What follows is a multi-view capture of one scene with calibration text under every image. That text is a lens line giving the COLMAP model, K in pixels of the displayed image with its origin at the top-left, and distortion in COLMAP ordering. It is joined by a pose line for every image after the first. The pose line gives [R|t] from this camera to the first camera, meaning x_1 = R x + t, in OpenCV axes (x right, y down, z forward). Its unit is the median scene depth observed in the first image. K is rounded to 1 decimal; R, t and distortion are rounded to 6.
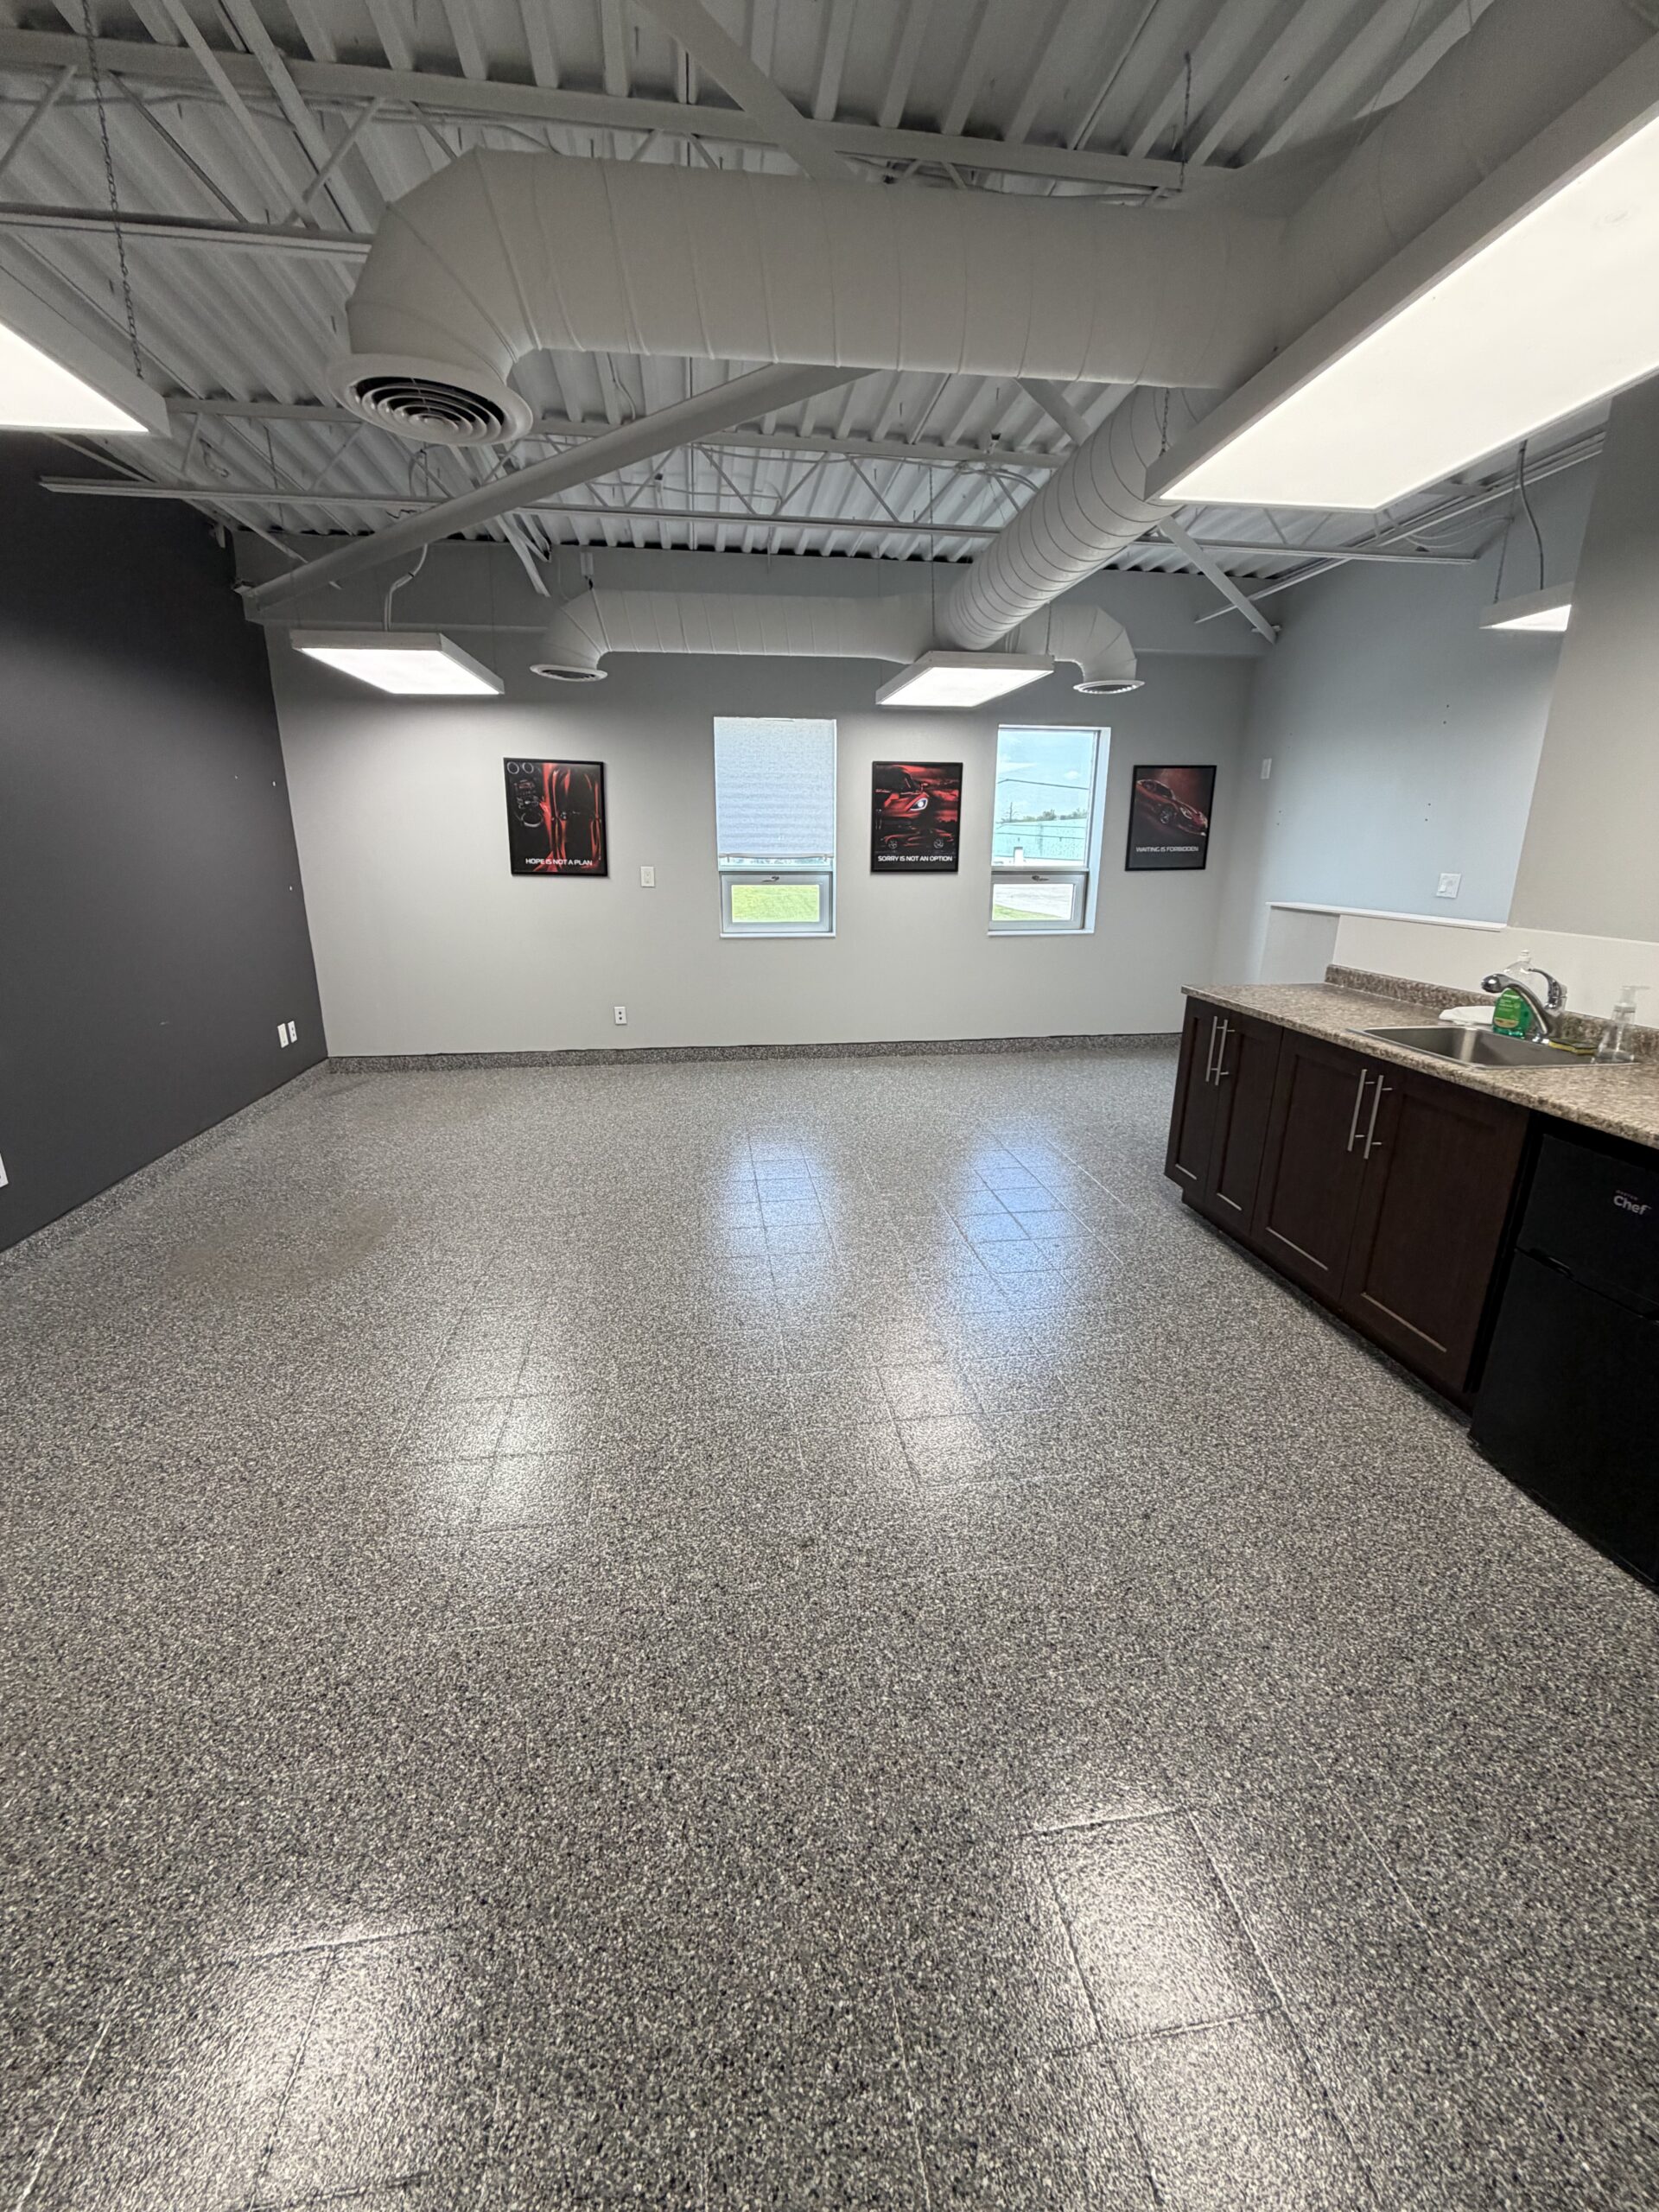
lens RADIAL K [[882.4, 0, 829.5], [0, 882.4, 1106.0], [0, 0, 1]] dist [0.000512, -0.000010]
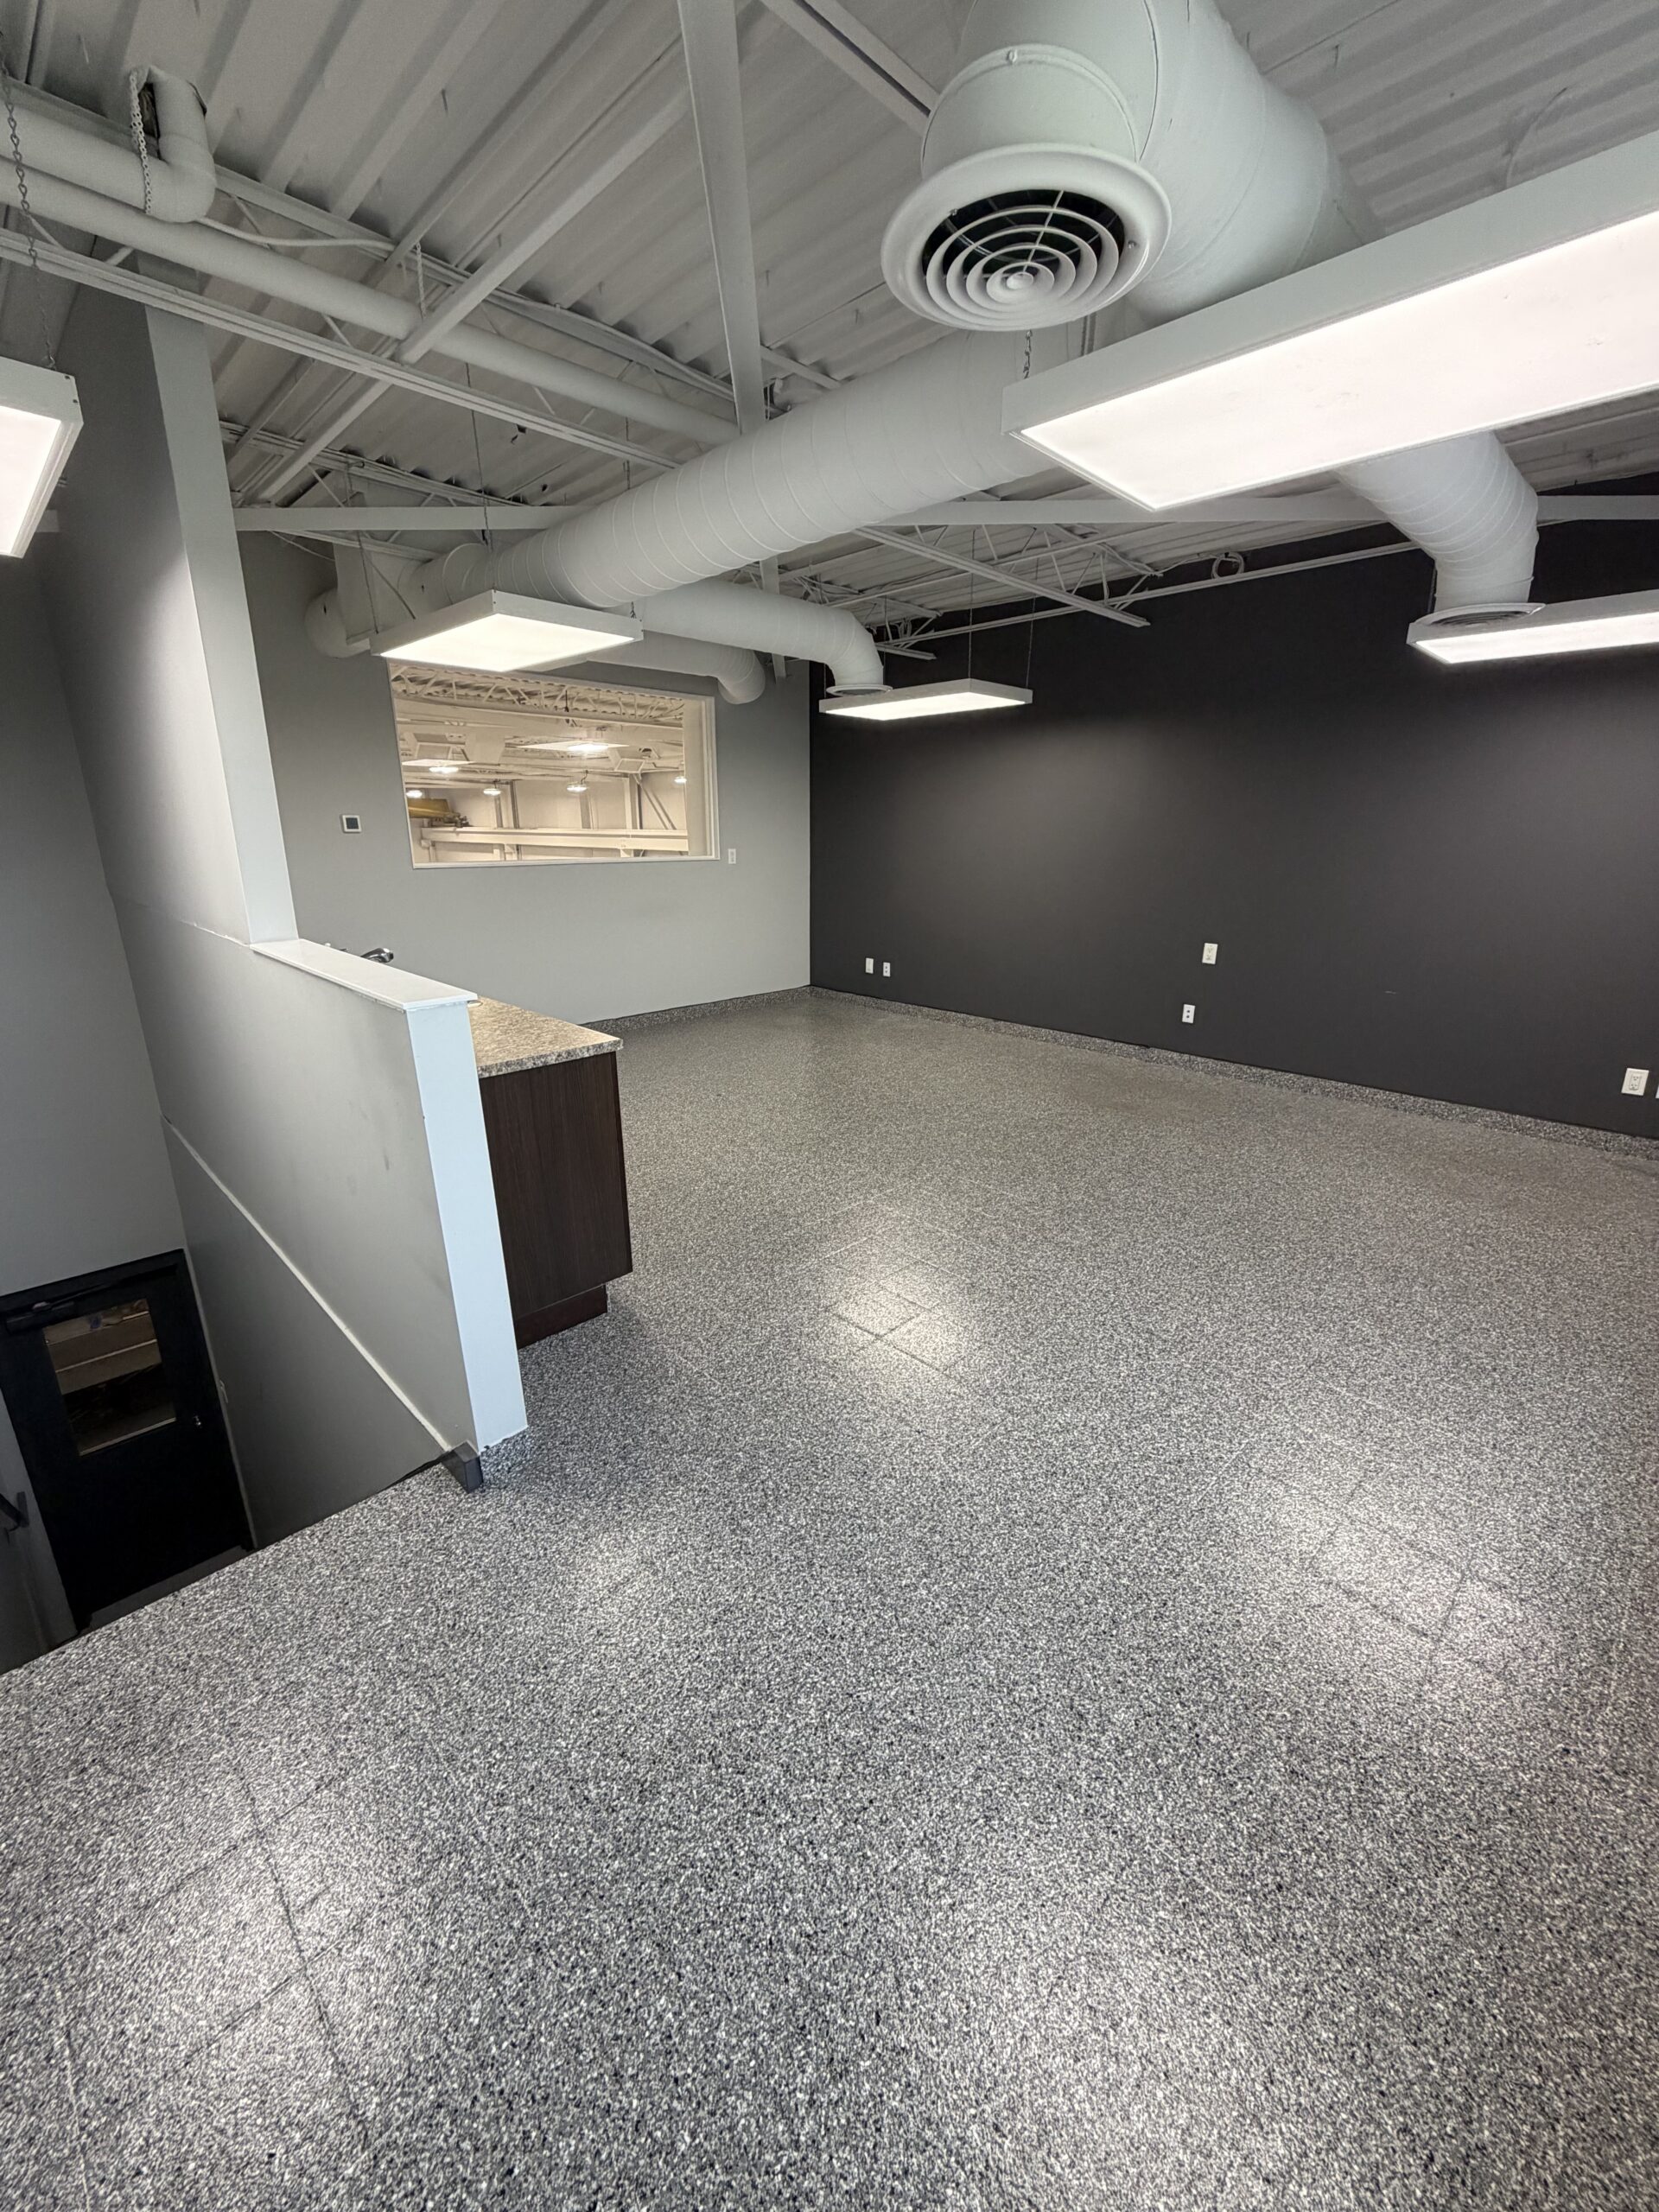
lens RADIAL K [[882.4, 0, 829.5], [0, 882.4, 1106.0], [0, 0, 1]] dist [0.000512, -0.000010]
pose [[-0.802873, 0.173073, -0.570473, 0.685927], [-0.180752, 0.841212, 0.509598, -0.498956], [0.568087, 0.512257, -0.644104, 1.585722]]
